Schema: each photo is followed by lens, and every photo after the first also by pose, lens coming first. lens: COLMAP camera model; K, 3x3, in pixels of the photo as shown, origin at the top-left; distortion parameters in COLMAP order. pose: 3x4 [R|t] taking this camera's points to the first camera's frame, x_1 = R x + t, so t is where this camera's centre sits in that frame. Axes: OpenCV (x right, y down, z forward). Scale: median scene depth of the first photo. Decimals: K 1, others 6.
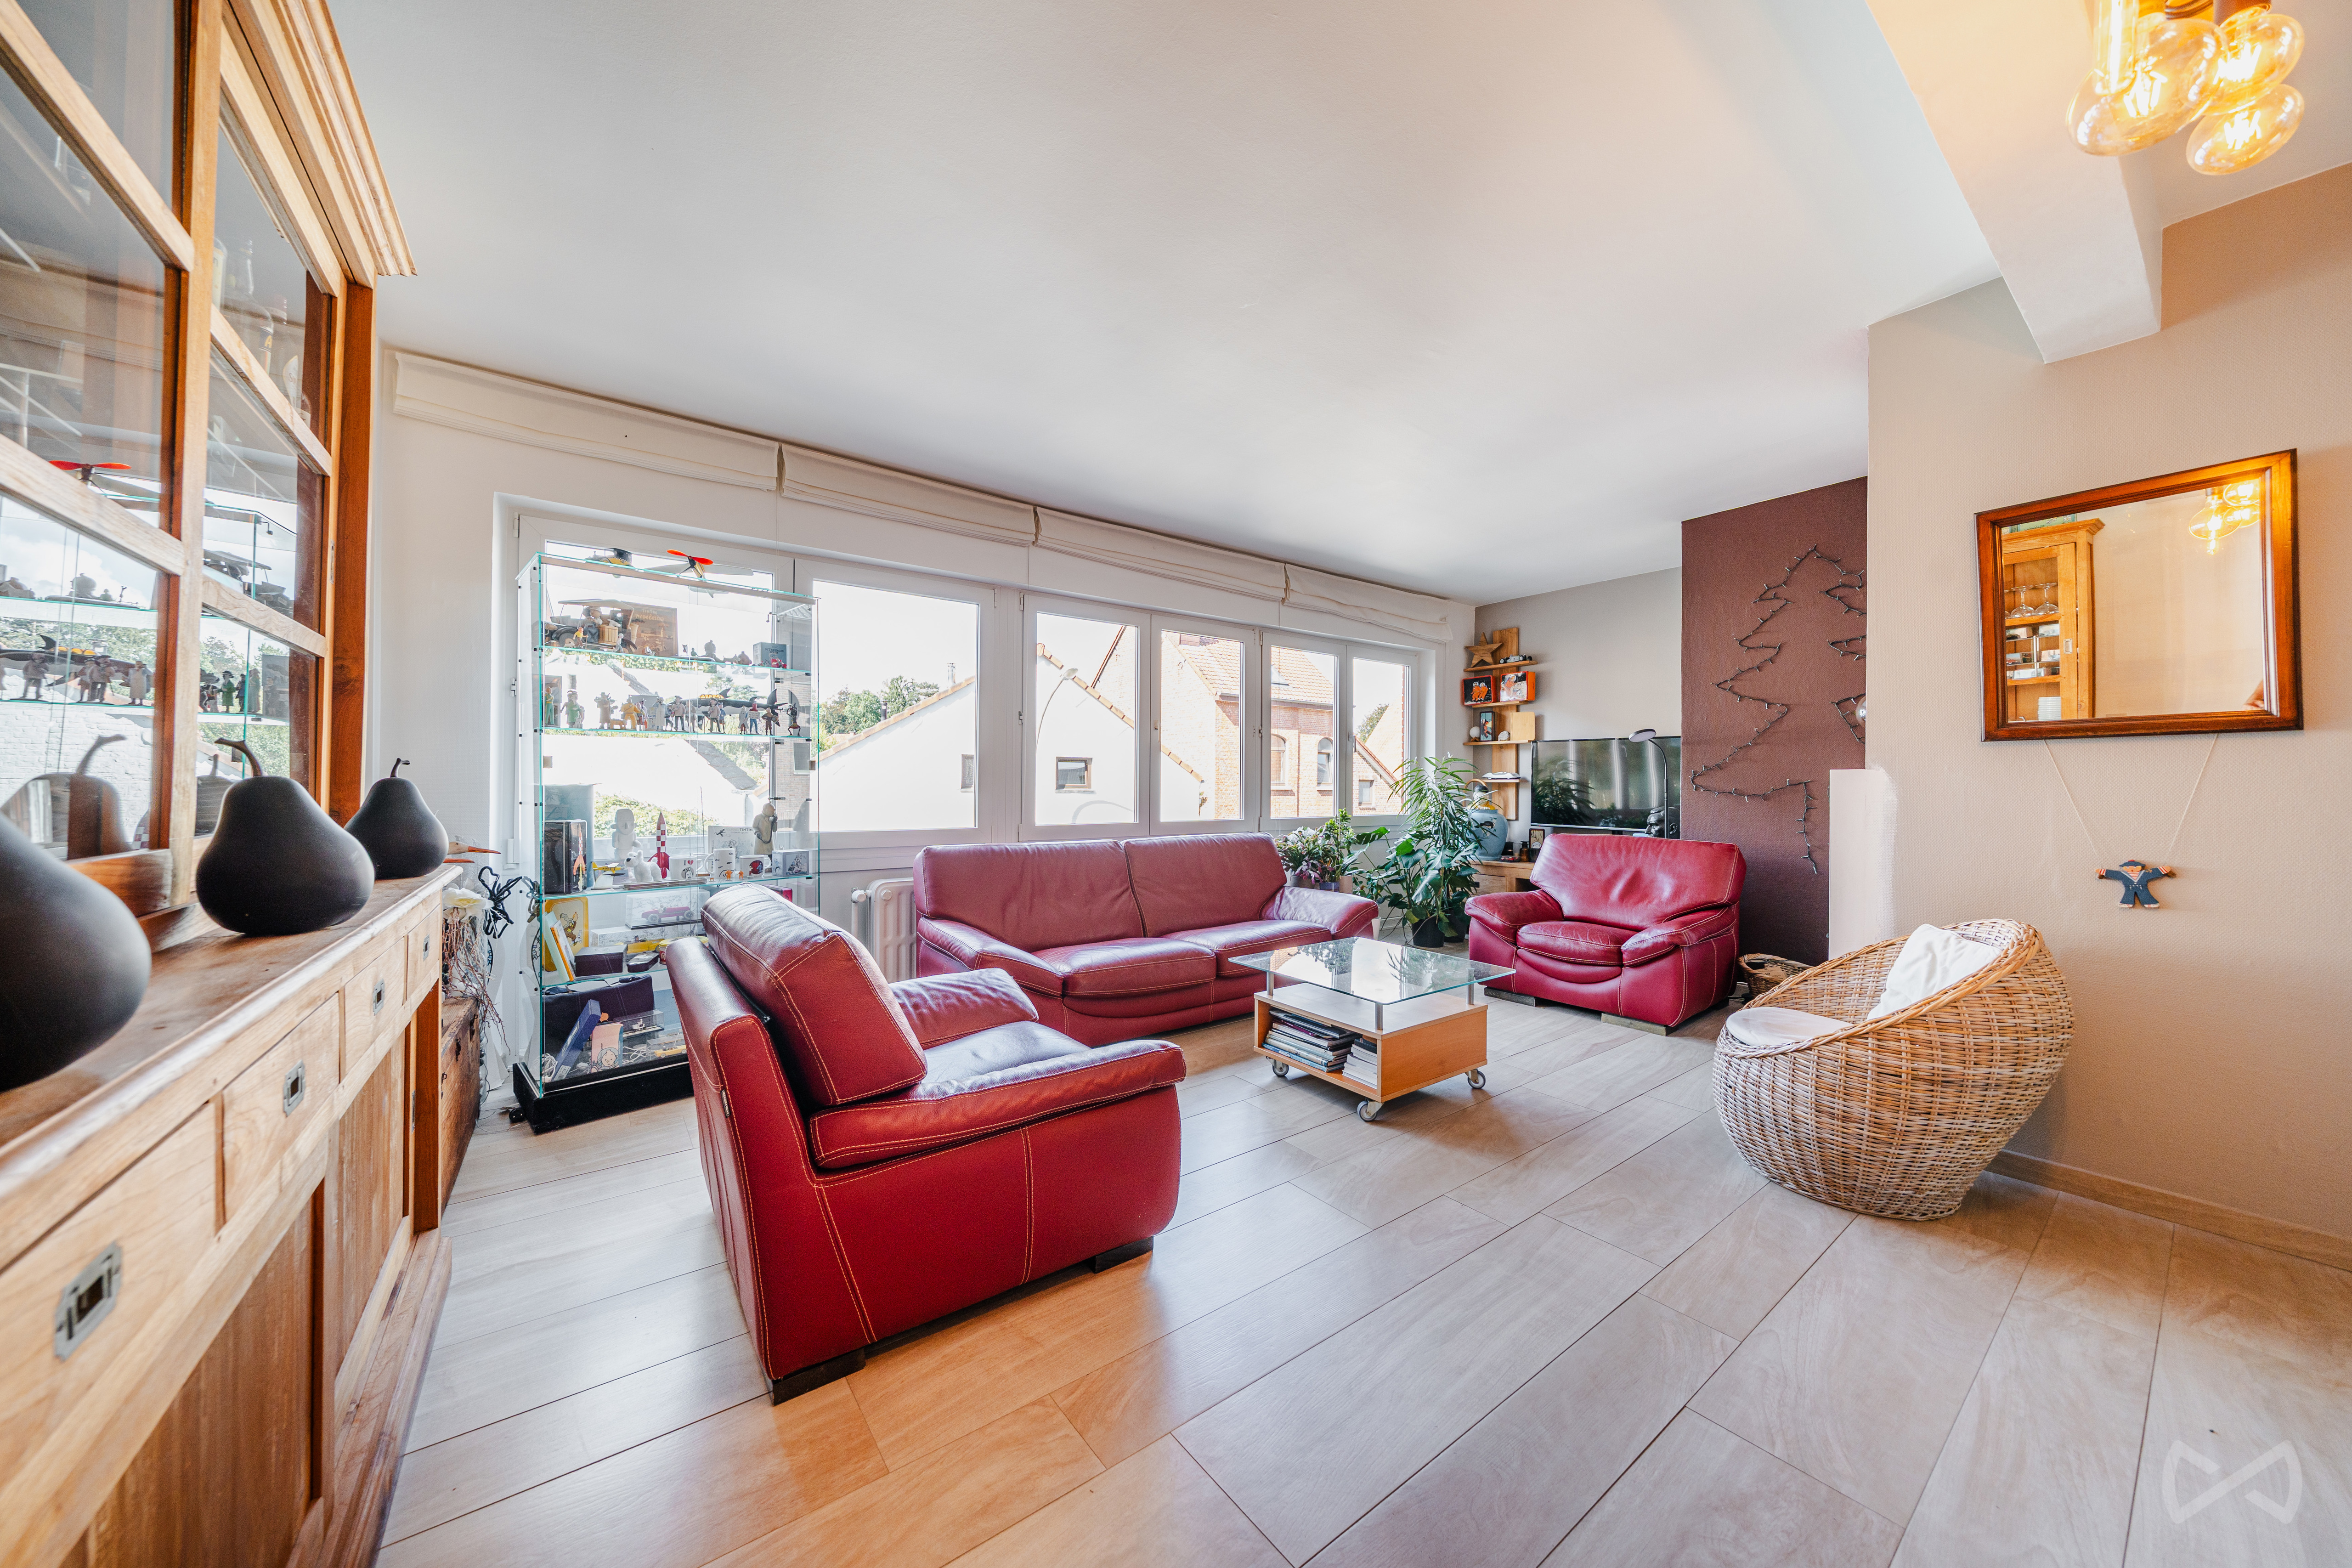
lens RADIAL K [[784.7, 0, 1139.2], [0, 784.7, 784.8], [0, 0, 1]] dist [-0.002527, -0.000203]
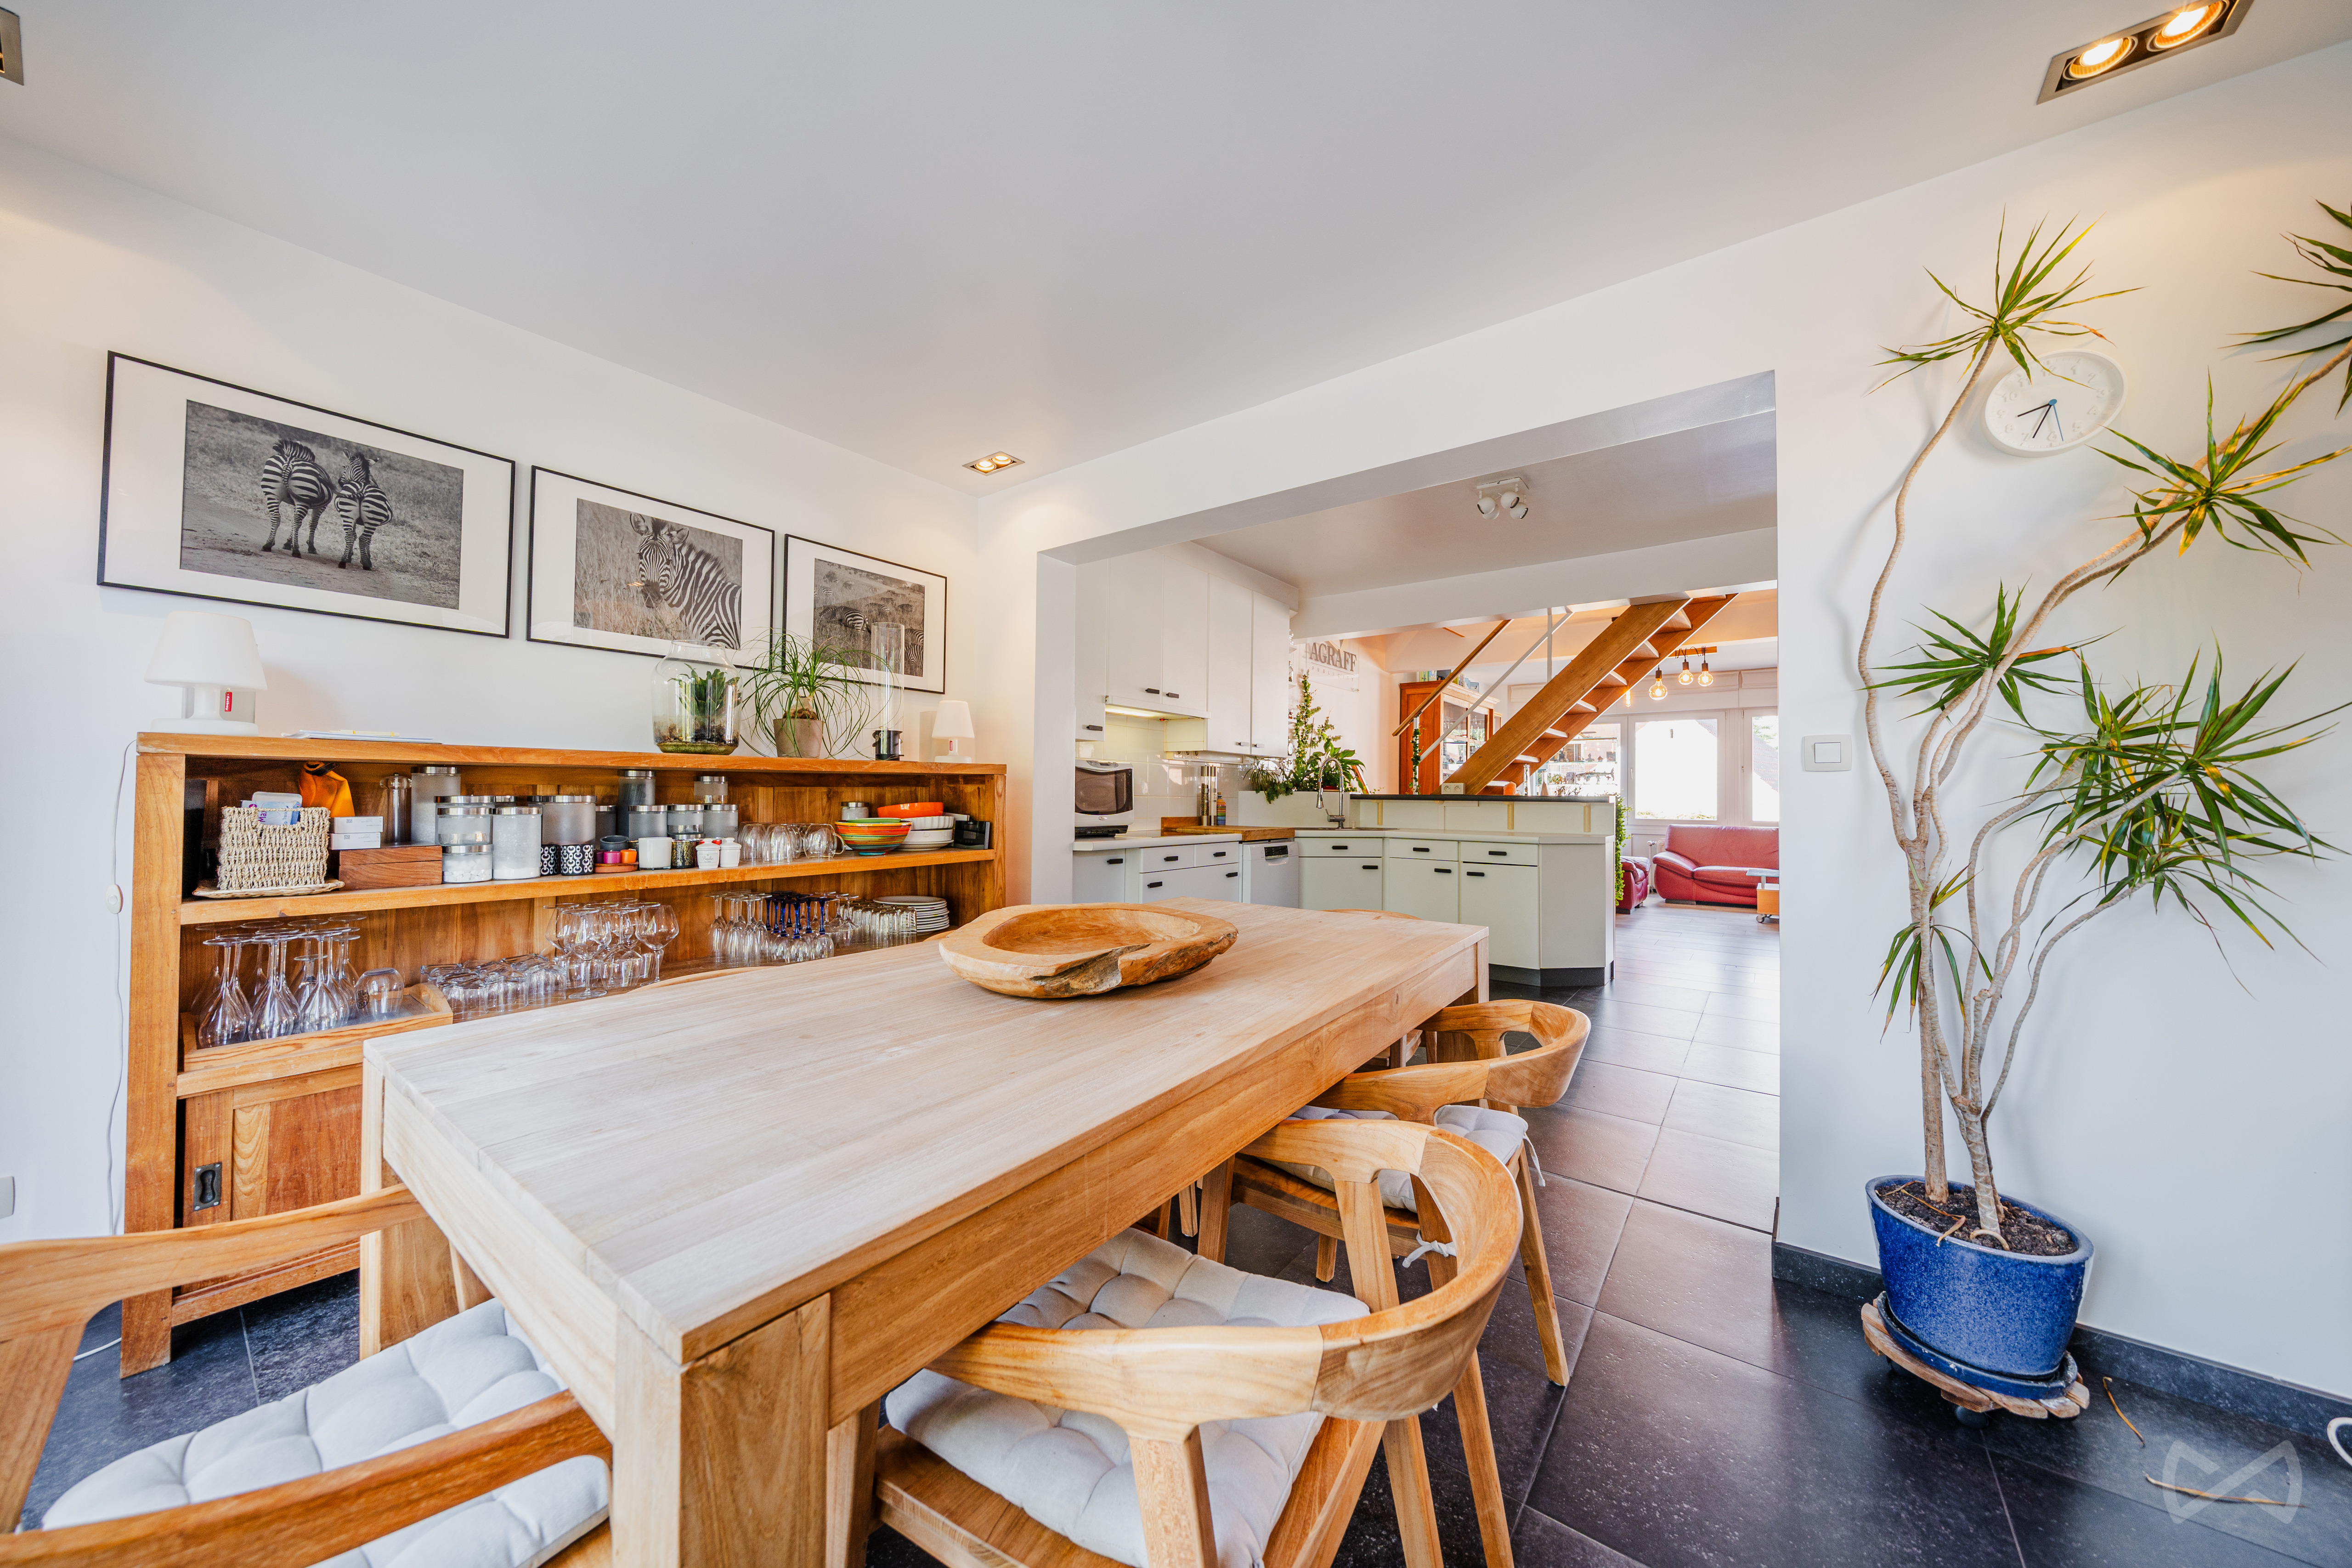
lens RADIAL K [[801.4, 0, 1178.0], [0, 801.4, 780.0], [0, 0, 1]] dist [-0.000482, -0.000030]
pose [[0.301377, -0.025853, -0.953155, 1.870167], [-0.008408, 0.999521, -0.029769, 0.027551], [0.953468, 0.016986, 0.301015, -1.415663]]
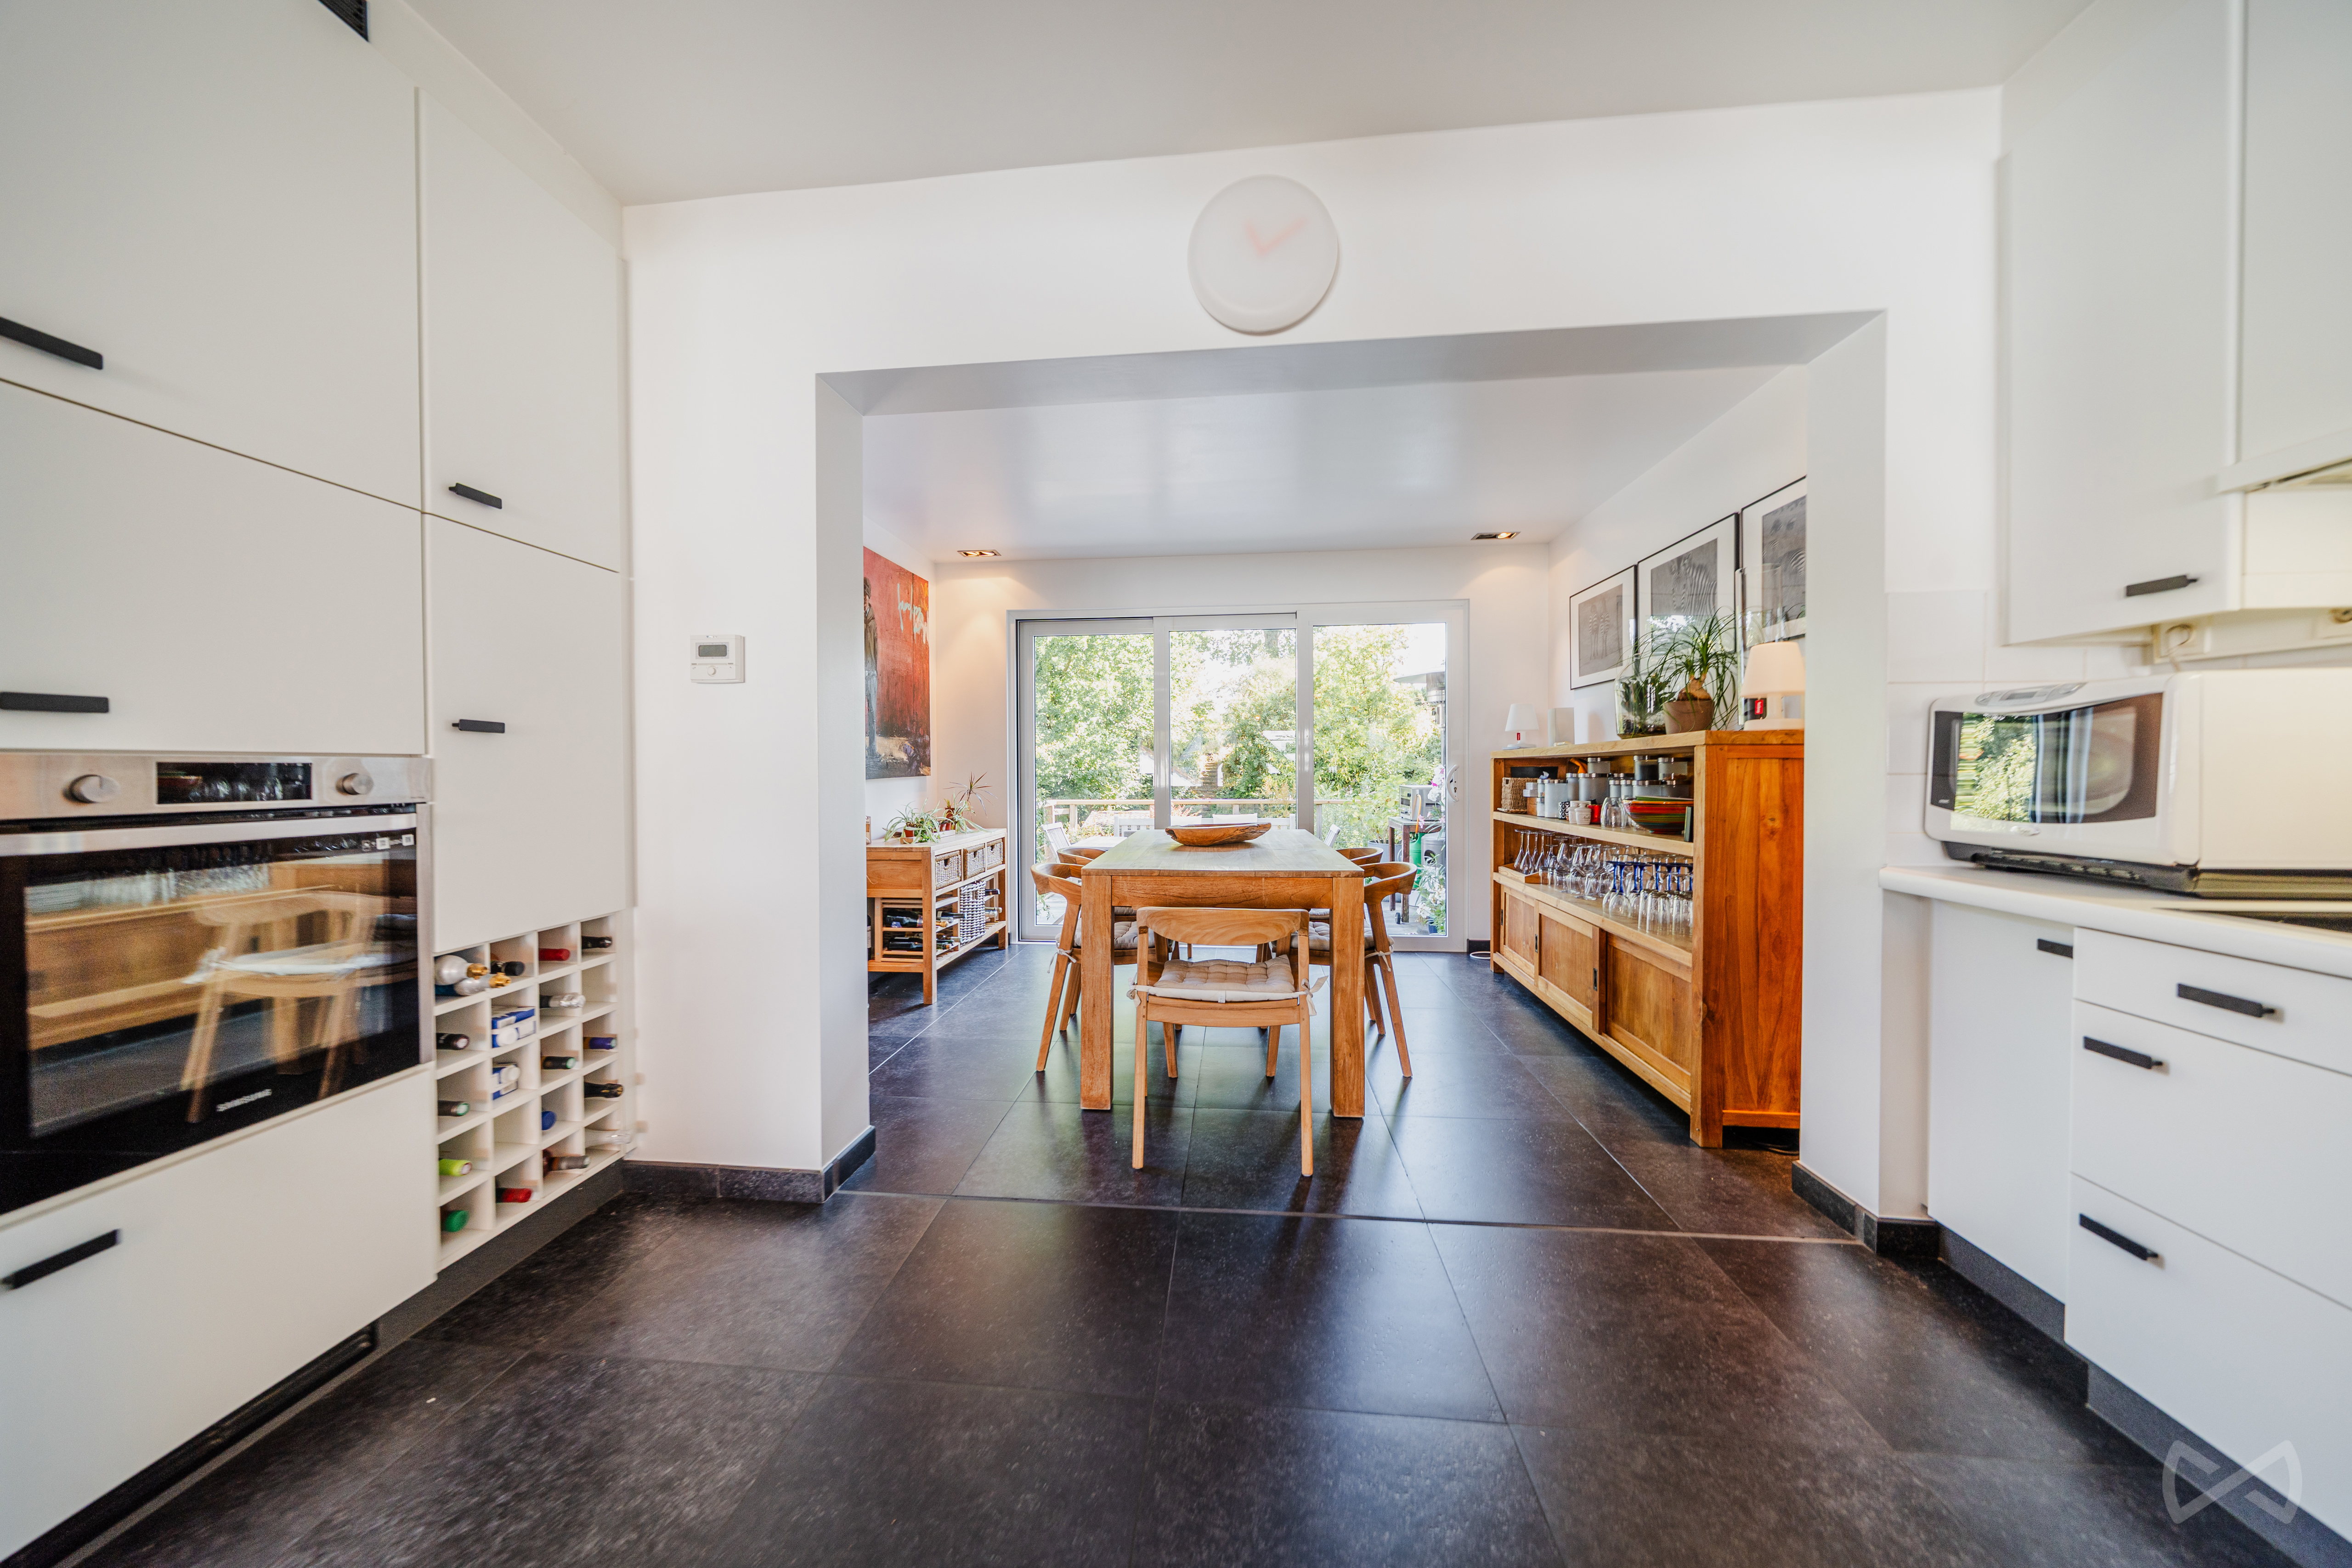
lens RADIAL K [[802.1, 0, 1163.7], [0, 802.1, 779.7], [0, 0, 1]] dist [-0.002776, -0.000156]
pose [[-0.751583, -0.016290, 0.659437, 0.780084], [-0.001562, 0.999736, 0.022916, 0.009176], [-0.659637, 0.016193, -0.751410, -0.474598]]
